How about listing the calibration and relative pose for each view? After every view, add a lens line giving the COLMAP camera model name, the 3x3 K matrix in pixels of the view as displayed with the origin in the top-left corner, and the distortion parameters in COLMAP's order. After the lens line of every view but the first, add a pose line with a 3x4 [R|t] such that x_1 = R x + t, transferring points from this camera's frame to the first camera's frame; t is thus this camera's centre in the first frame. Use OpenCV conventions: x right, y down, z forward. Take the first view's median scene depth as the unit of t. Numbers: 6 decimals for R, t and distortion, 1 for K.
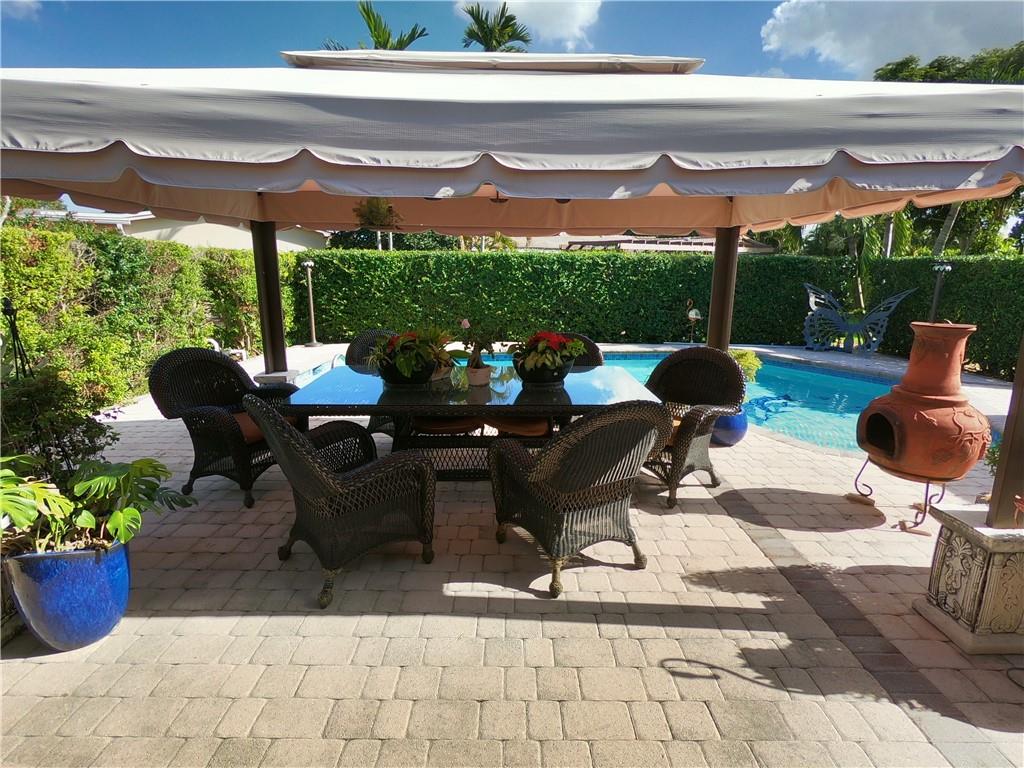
lens RADIAL K [[519.4, 0, 515.8], [0, 519.4, 384.7], [0, 0, 1]] dist [0.003570, 0.000266]
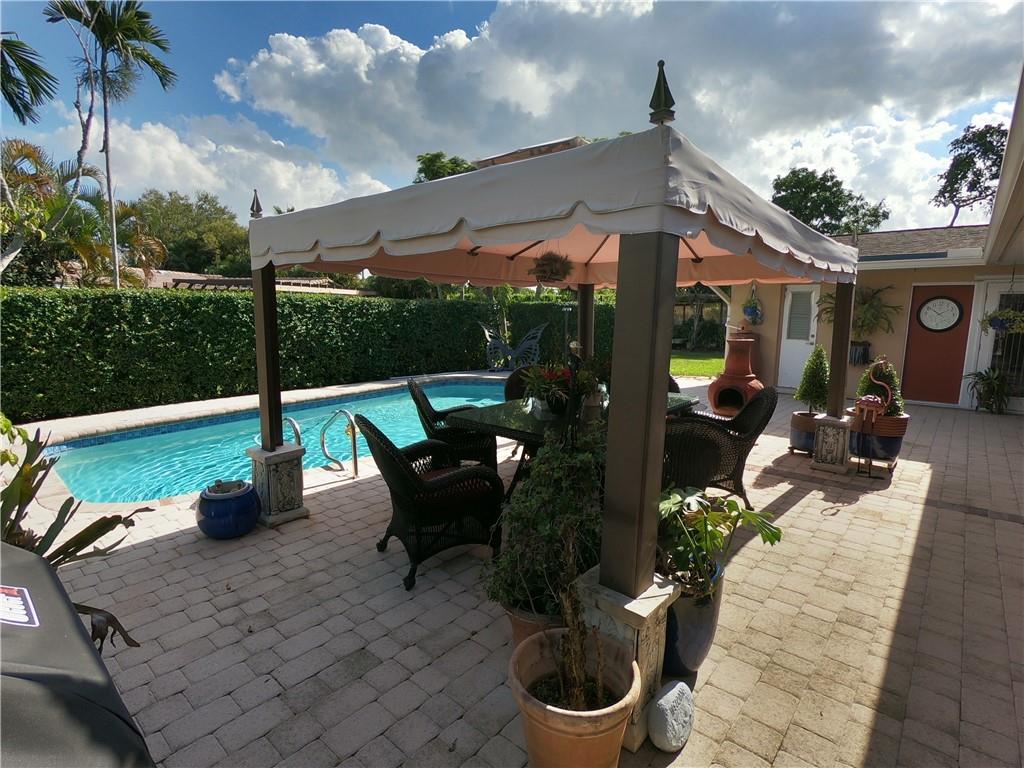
lens RADIAL K [[519.4, 0, 512.7], [0, 519.4, 386.6], [0, 0, 1]] dist [0.003570, 0.000266]
pose [[0.664251, -0.114997, 0.738611, -0.358081], [0.167290, 0.985903, 0.003051, -0.025564], [-0.728550, 0.121536, 0.674125, 0.092573]]
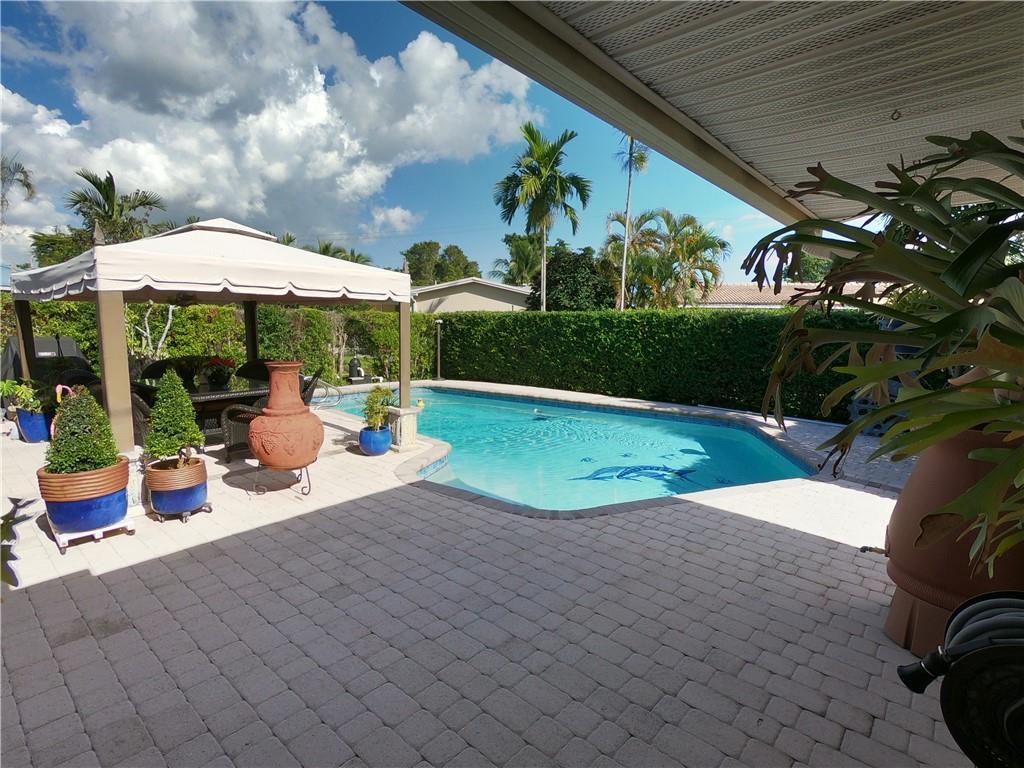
lens RADIAL K [[519.4, 0, 518.5], [0, 519.4, 389.3], [0, 0, 1]] dist [0.003570, 0.000266]
pose [[0.755703, 0.084795, -0.649402, 0.667826], [-0.147791, 0.988085, -0.042964, -0.021986], [0.638021, 0.128444, 0.759230, 0.089578]]
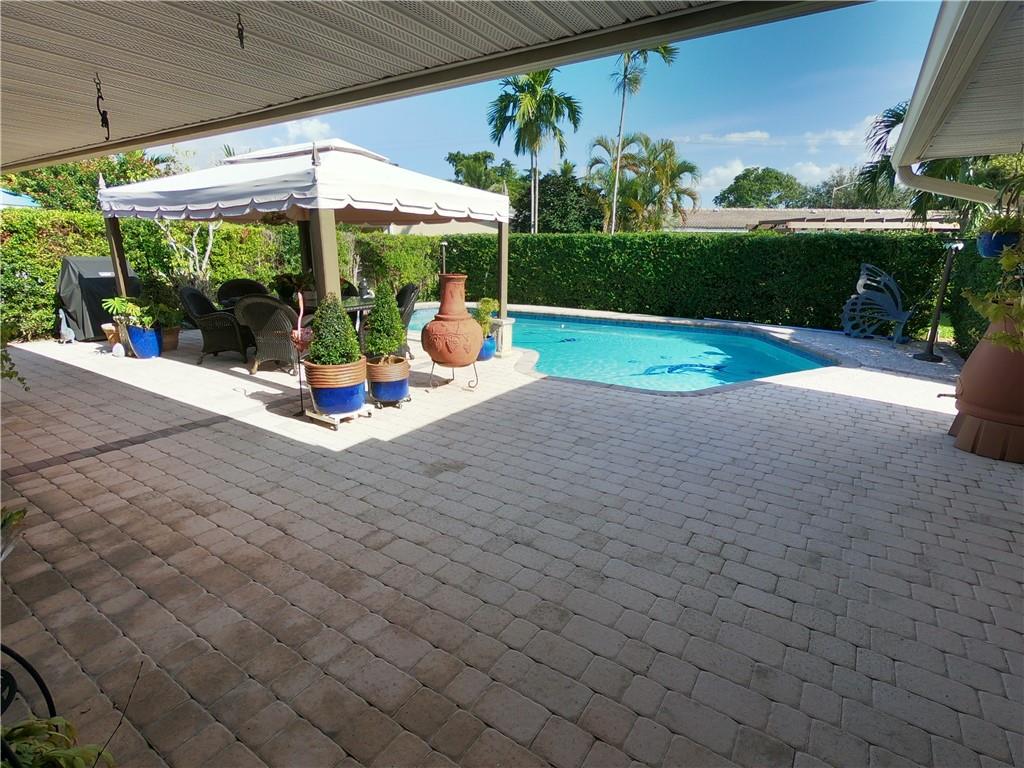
lens RADIAL K [[519.4, 0, 518.1], [0, 519.4, 383.6], [0, 0, 1]] dist [0.003570, 0.000266]
pose [[0.834454, 0.140888, -0.532763, 0.572274], [-0.124891, 0.989961, 0.066178, 0.029350], [0.536738, 0.011315, 0.843673, -0.097556]]
